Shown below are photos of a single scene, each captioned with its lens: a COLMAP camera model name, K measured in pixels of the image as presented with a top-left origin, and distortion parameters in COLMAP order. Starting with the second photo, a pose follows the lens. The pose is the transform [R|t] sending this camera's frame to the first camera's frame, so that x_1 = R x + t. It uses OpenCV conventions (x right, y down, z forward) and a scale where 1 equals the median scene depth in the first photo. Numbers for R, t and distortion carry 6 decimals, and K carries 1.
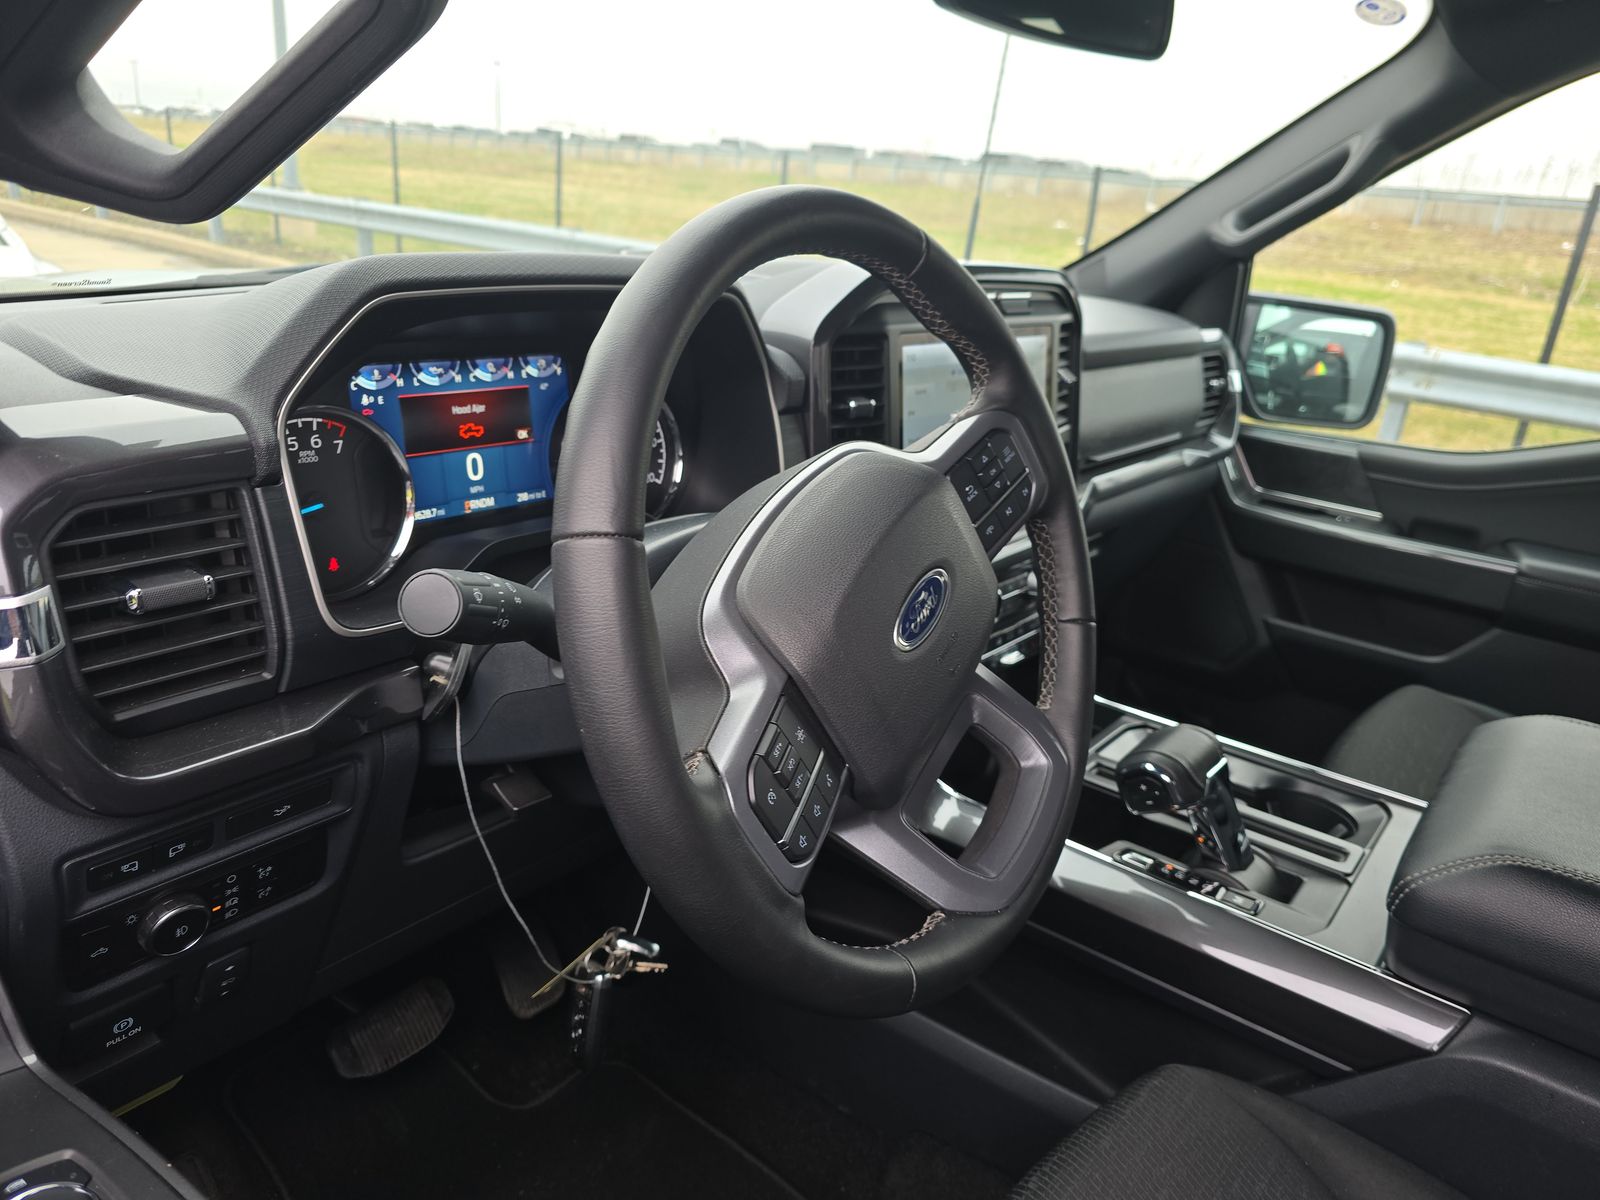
lens RADIAL K [[1047.5, 0, 821.2], [0, 1047.5, 610.3], [0, 0, 1]] dist [0.043662, -0.036831]
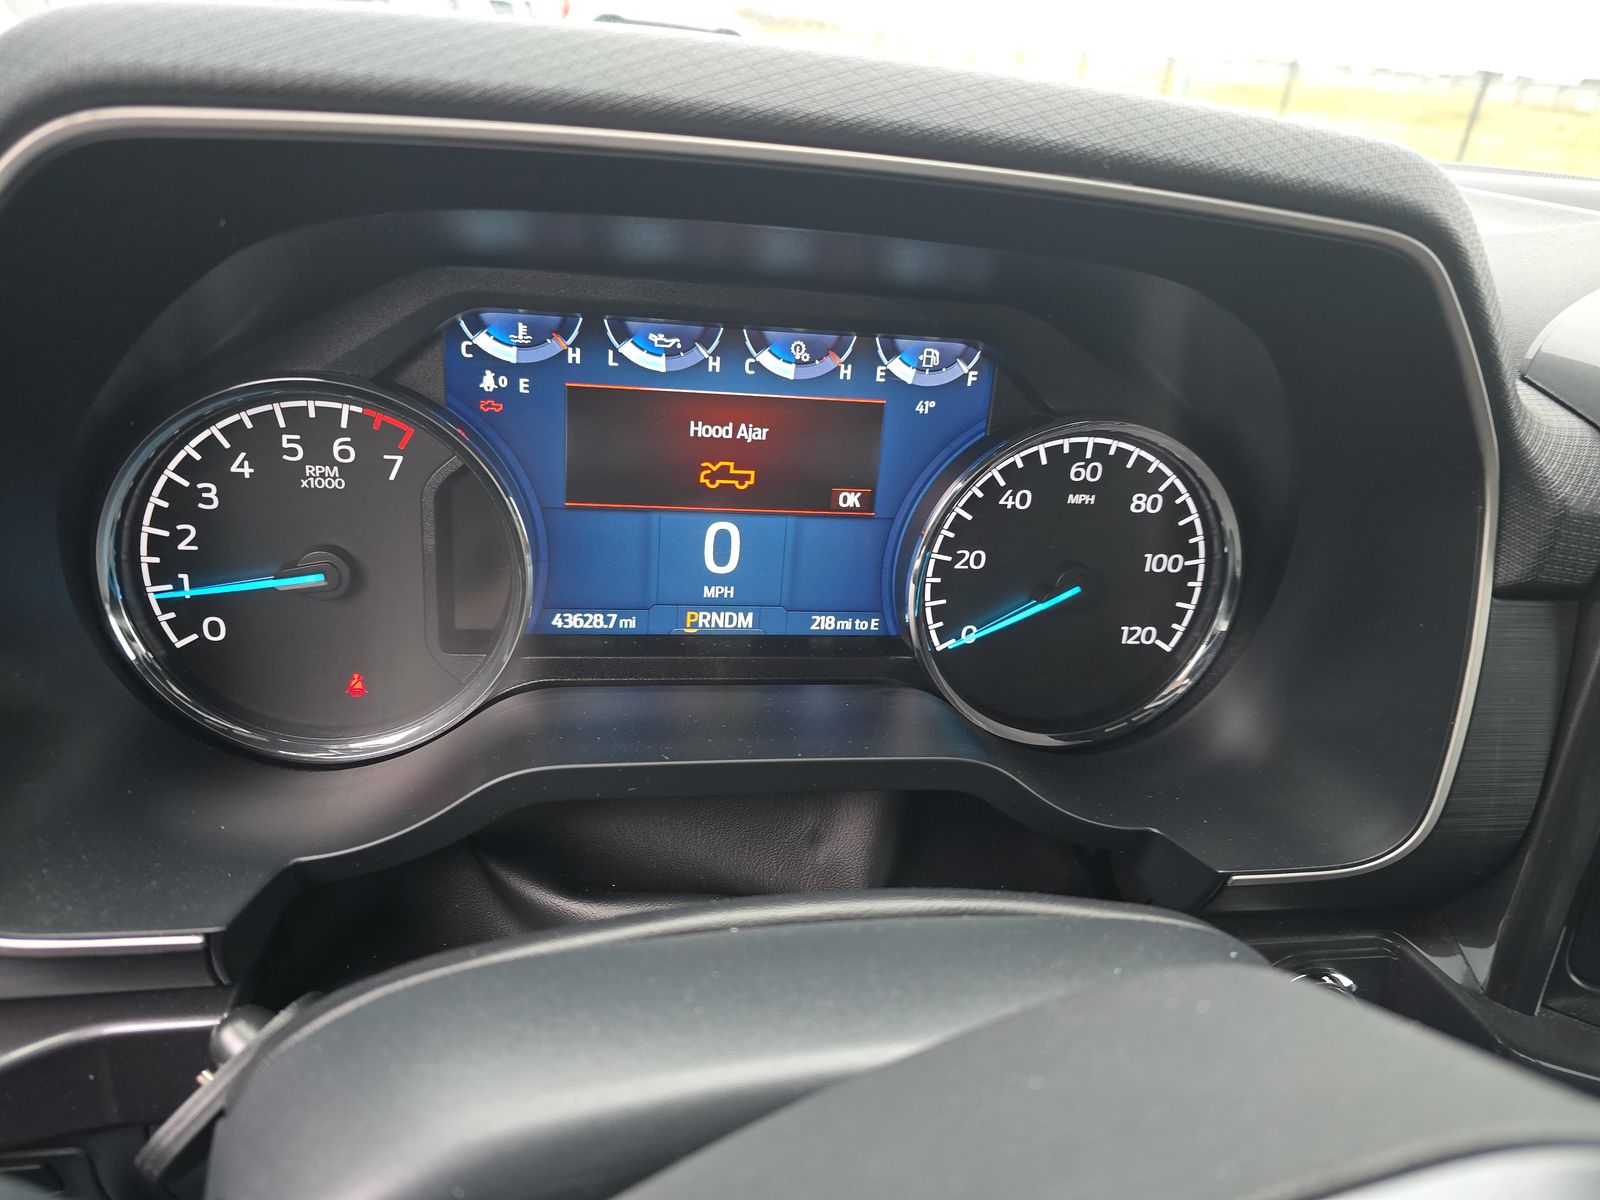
lens RADIAL K [[1047.5, 0, 853.5], [0, 1047.5, 616.5], [0, 0, 1]] dist [0.043662, -0.036831]
pose [[0.743442, 0.296786, -0.599343, 0.013991], [-0.273042, 0.952750, 0.133098, -0.171560], [0.610525, 0.064695, 0.789350, 0.603123]]
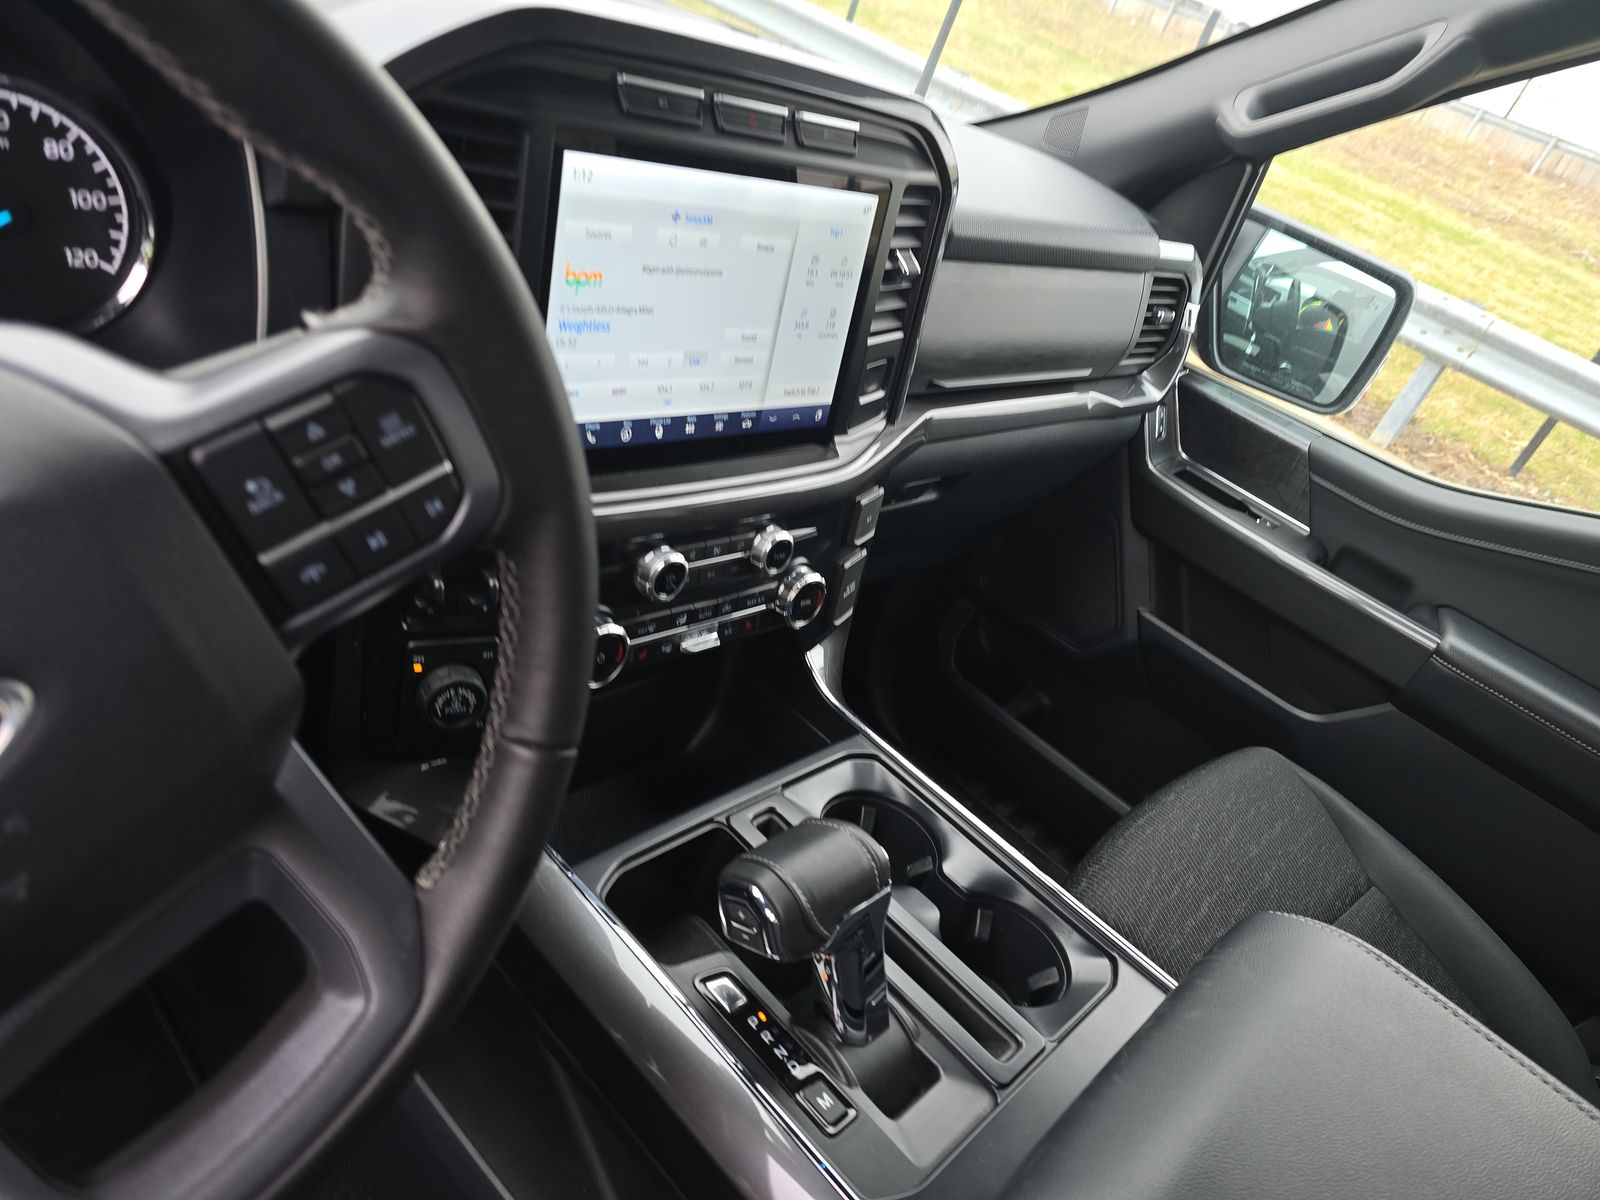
lens RADIAL K [[1047.5, 0, 825.0], [0, 1047.5, 599.4], [0, 0, 1]] dist [0.043662, -0.036831]
pose [[0.966994, 0.250755, 0.045223, 0.288965], [-0.254800, 0.951949, 0.169913, -0.162099], [-0.000444, -0.175828, 0.984421, 0.387834]]
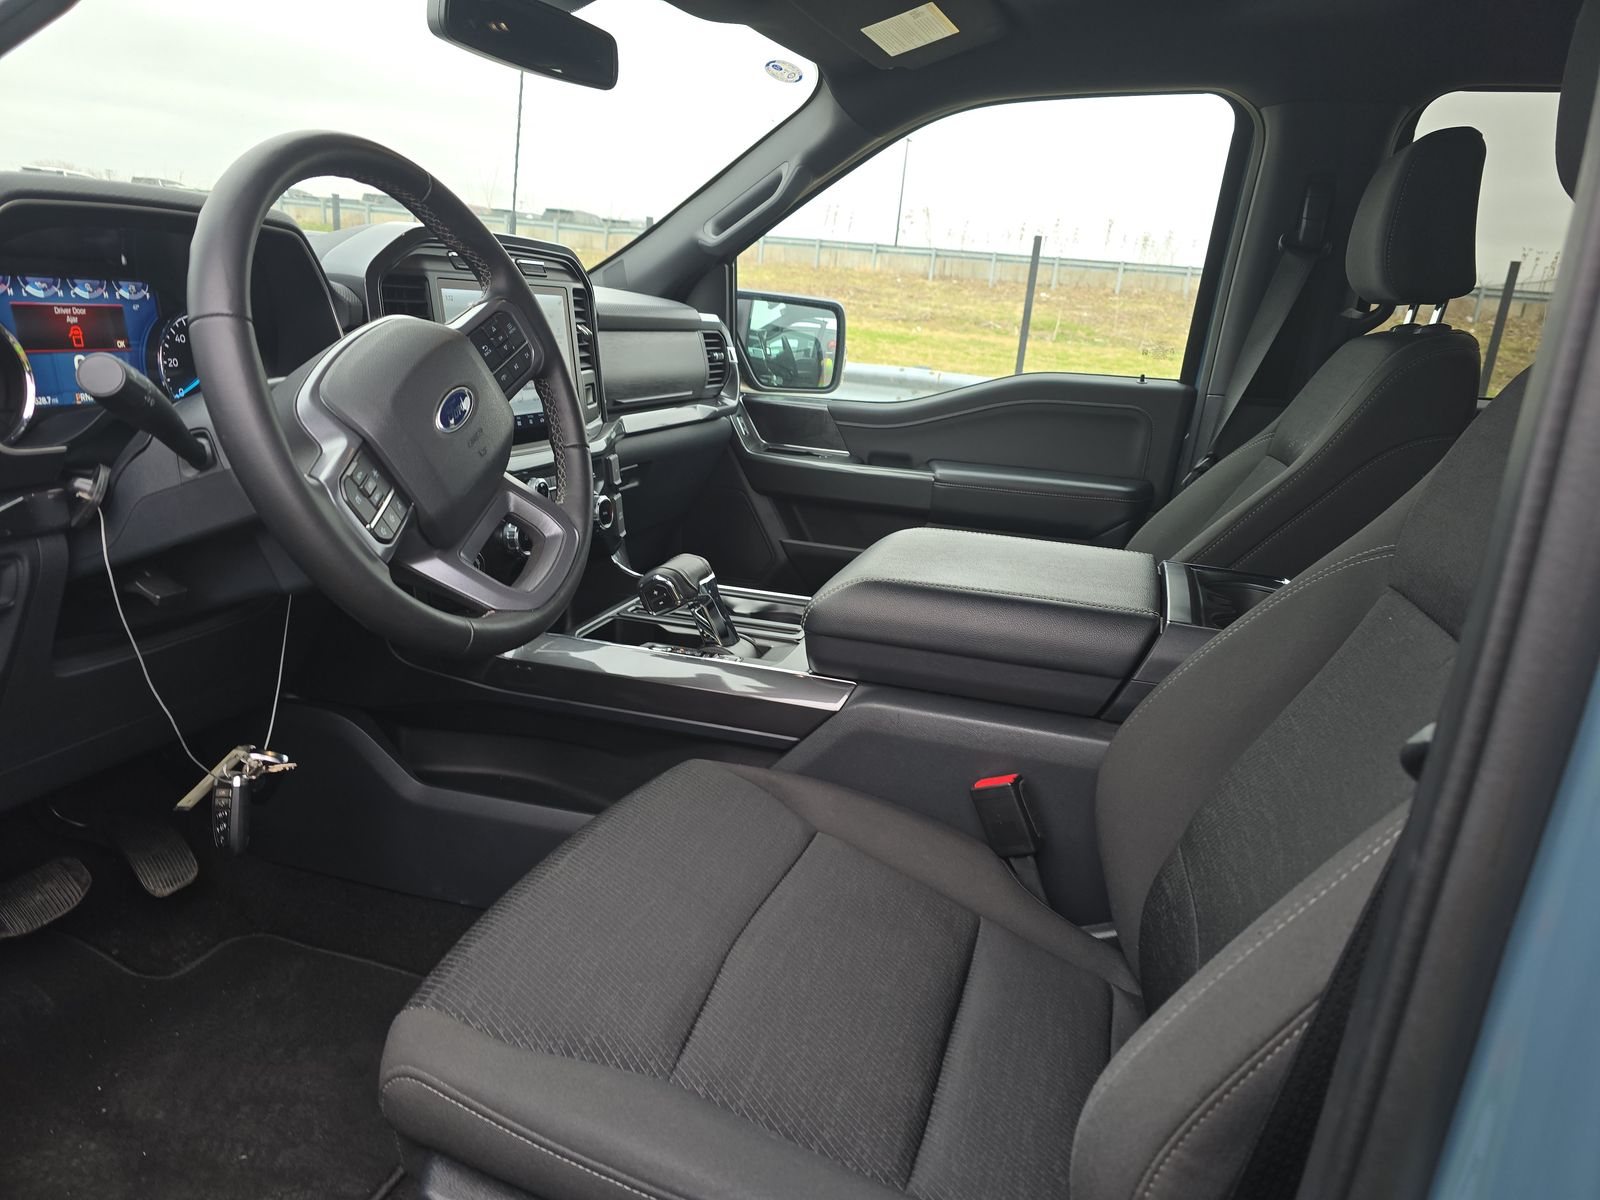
lens RADIAL K [[1047.5, 0, 800.4], [0, 1047.5, 614.3], [0, 0, 1]] dist [0.043662, -0.036831]
pose [[0.935656, -0.108798, 0.335724, 0.012615], [0.123779, 0.992032, -0.023483, 0.265584], [-0.330494, 0.063527, 0.941668, -0.406678]]
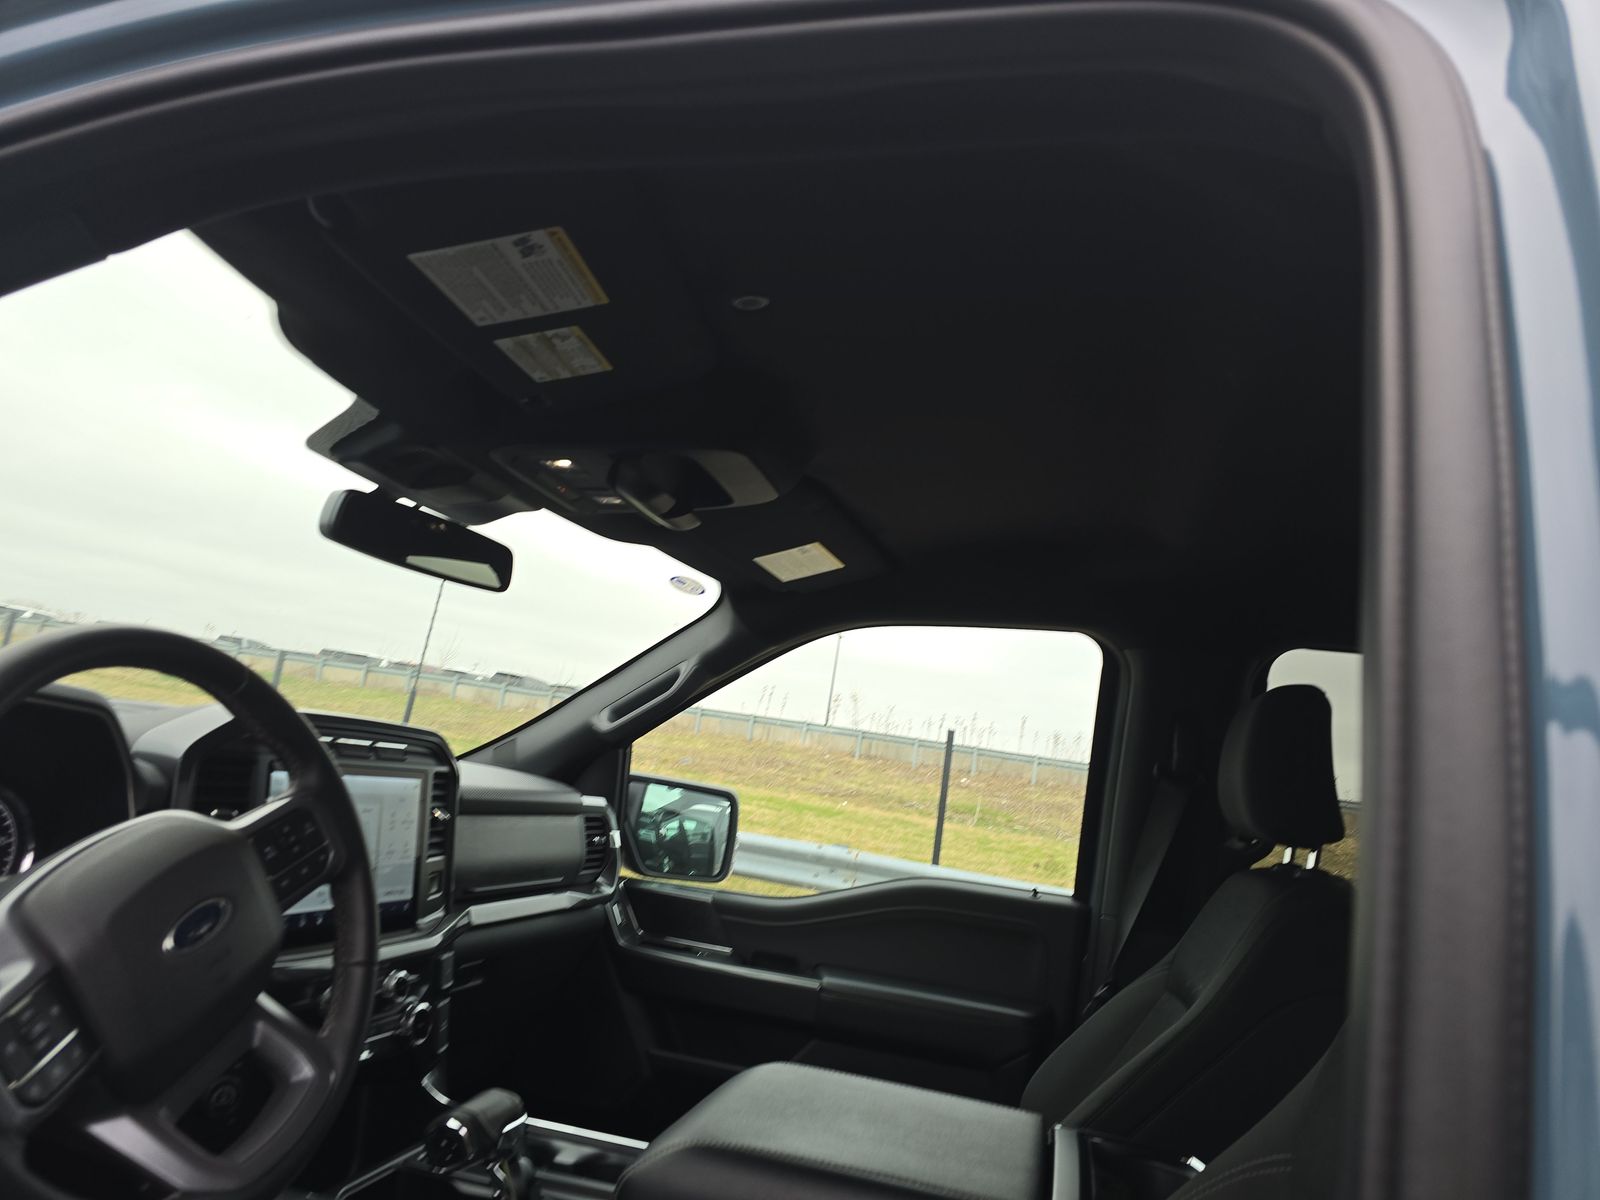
lens RADIAL K [[1047.5, 0, 797.1], [0, 1047.5, 621.9], [0, 0, 1]] dist [0.043662, -0.036831]
pose [[0.912011, 0.106801, 0.396018, 0.143497], [0.081450, 0.899120, -0.430056, 0.192743], [-0.401998, 0.424471, 0.811308, -0.360817]]
